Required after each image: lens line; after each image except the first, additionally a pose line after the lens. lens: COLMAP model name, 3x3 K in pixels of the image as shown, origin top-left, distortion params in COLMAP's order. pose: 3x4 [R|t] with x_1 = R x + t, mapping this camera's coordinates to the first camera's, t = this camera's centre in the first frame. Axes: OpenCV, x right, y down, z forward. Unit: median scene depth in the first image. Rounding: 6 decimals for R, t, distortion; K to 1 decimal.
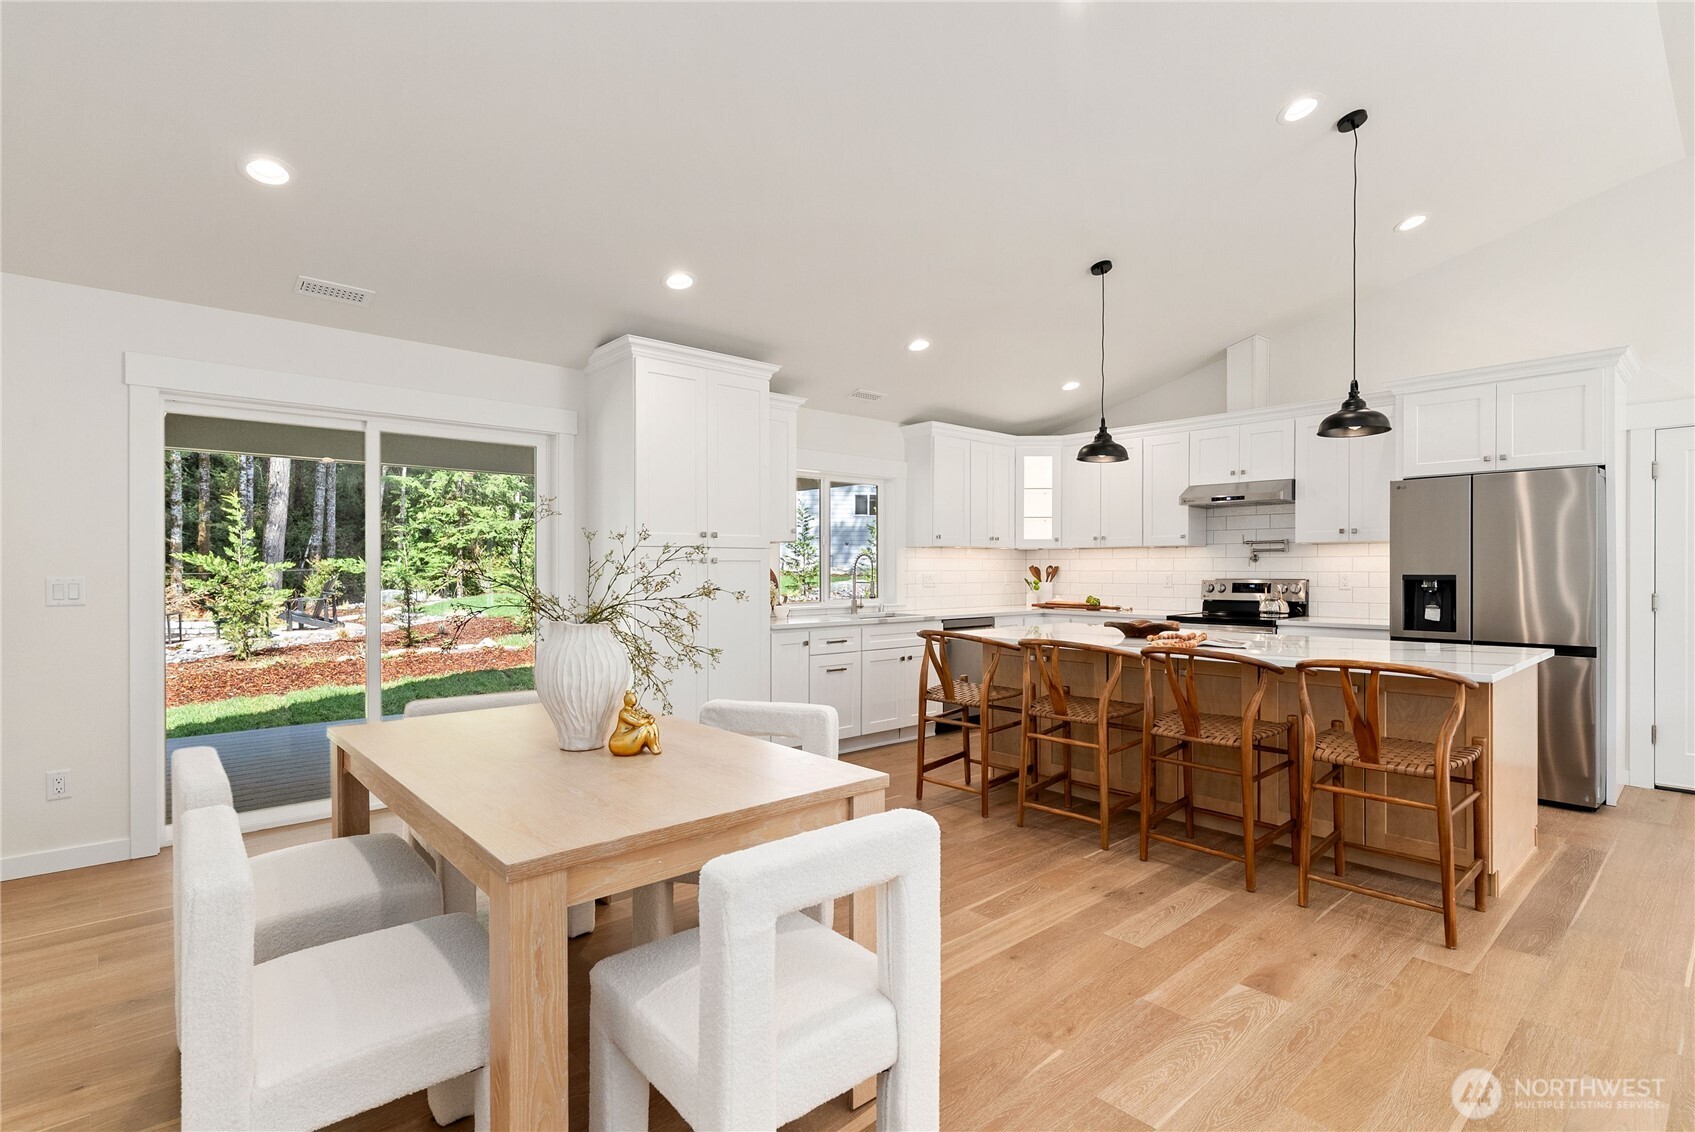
lens RADIAL K [[816.5, 0, 847.3], [0, 816.5, 573.6], [0, 0, 1]] dist [0.003395, 0.000700]
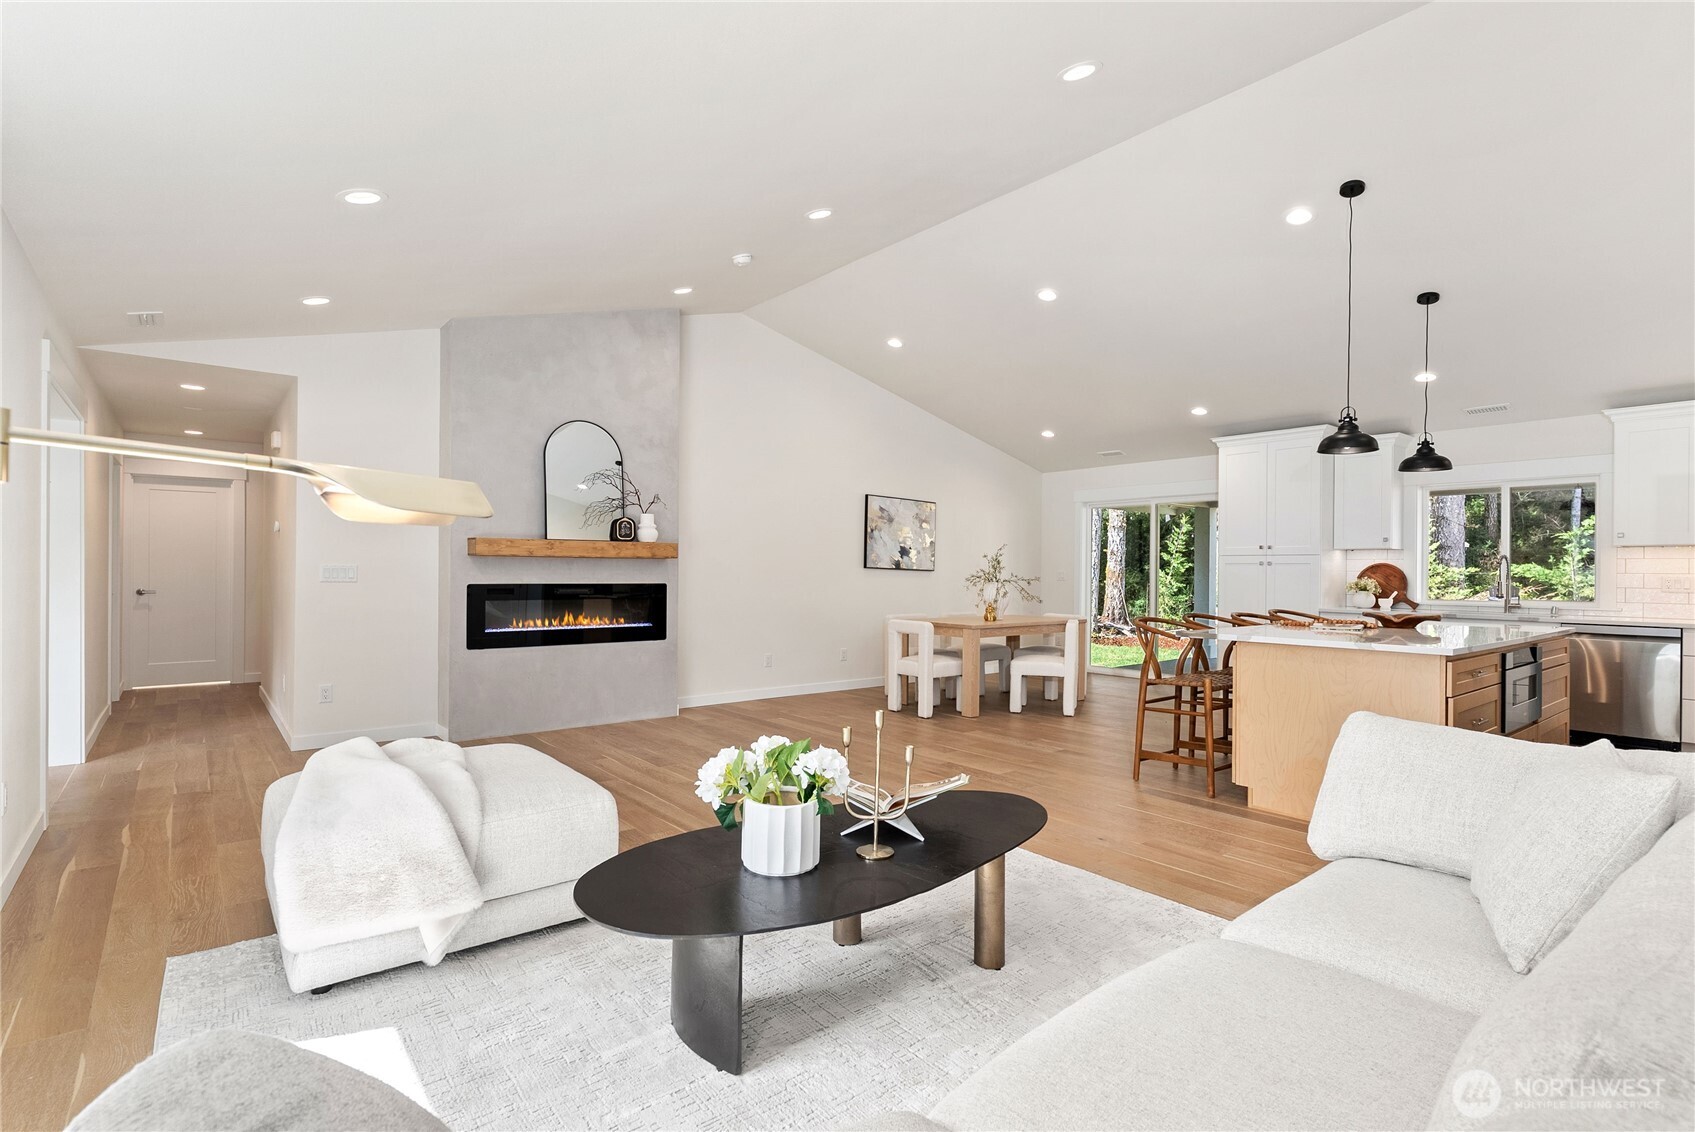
lens RADIAL K [[810.2, 0, 847.5], [0, 810.2, 567.8], [0, 0, 1]] dist [0.003710, -0.000443]
pose [[-0.045438, -0.001967, -0.998965, 1.150989], [-0.015807, 0.999874, -0.001250, 0.006068], [0.998842, 0.015734, -0.045464, 0.209215]]
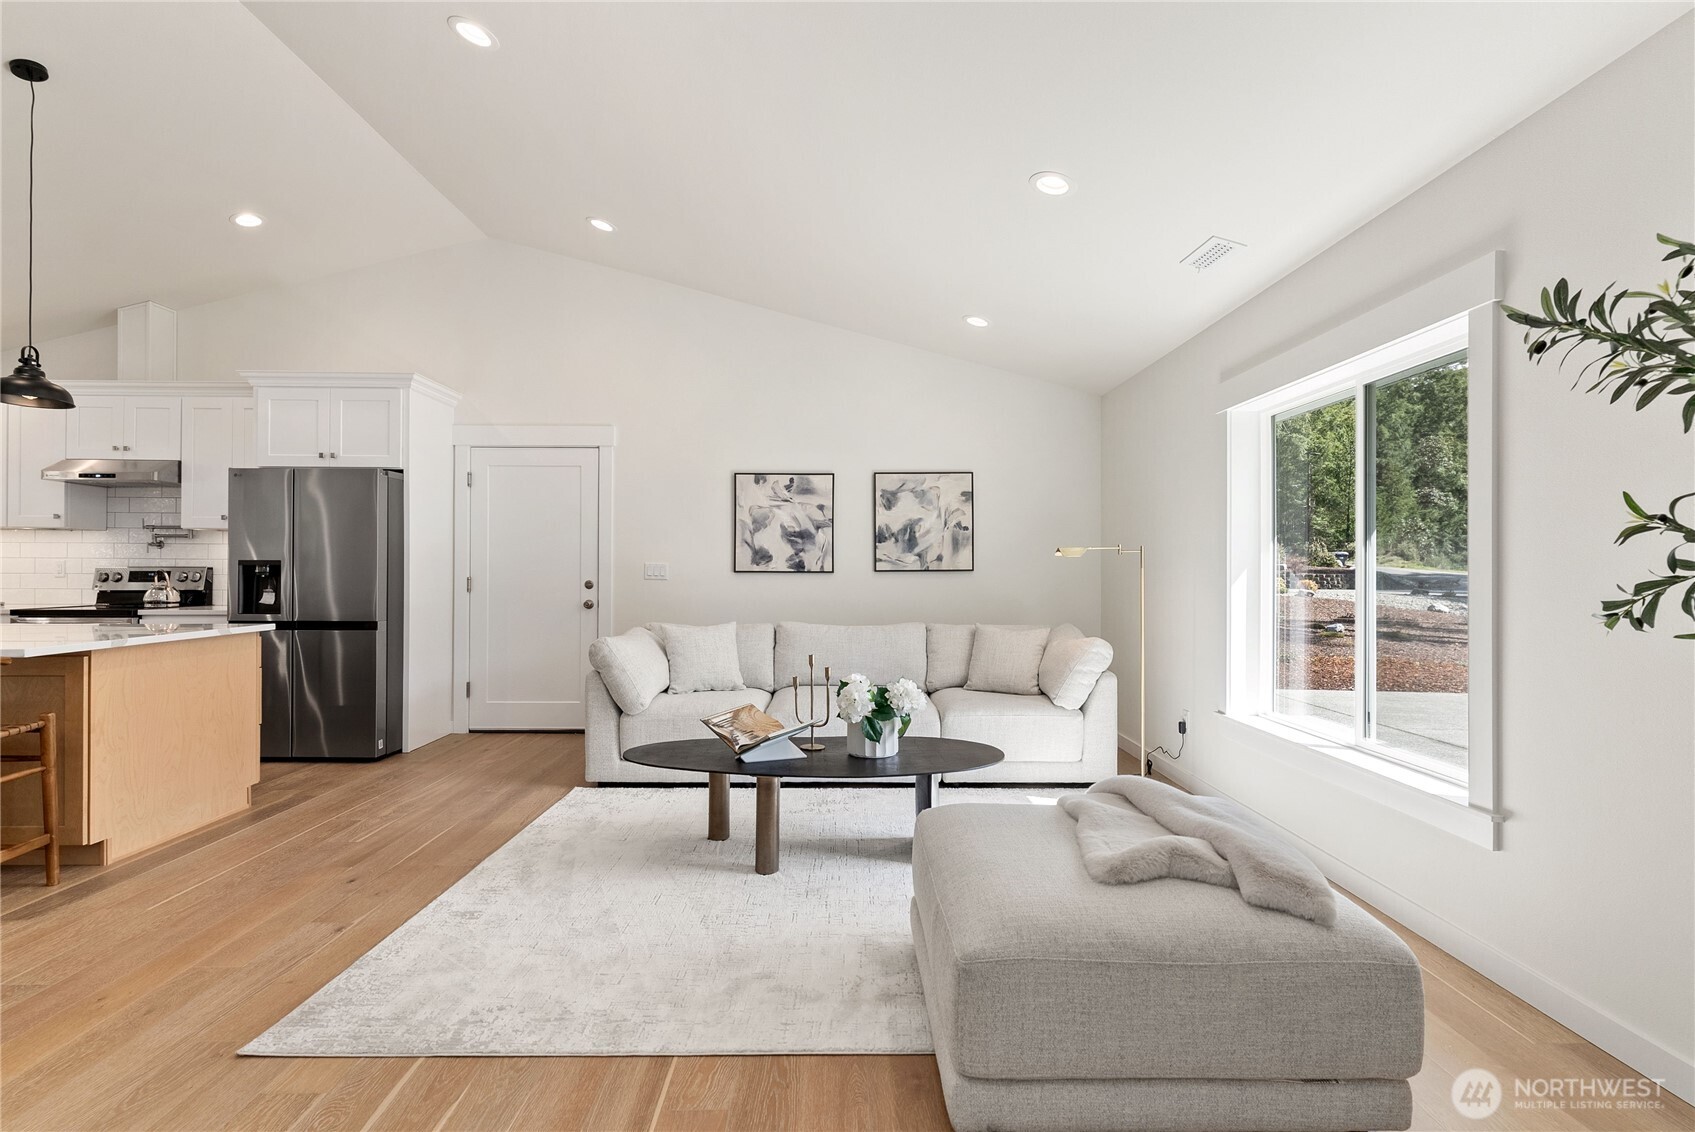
lens RADIAL K [[810.2, 0, 847.5], [0, 810.2, 567.8], [0, 0, 1]] dist [0.003710, -0.000443]
pose [[0.657021, 0.006492, 0.753844, 0.337040], [-0.000738, 0.999968, -0.007968, 0.015205], [-0.753872, 0.004679, 0.657005, -0.198952]]
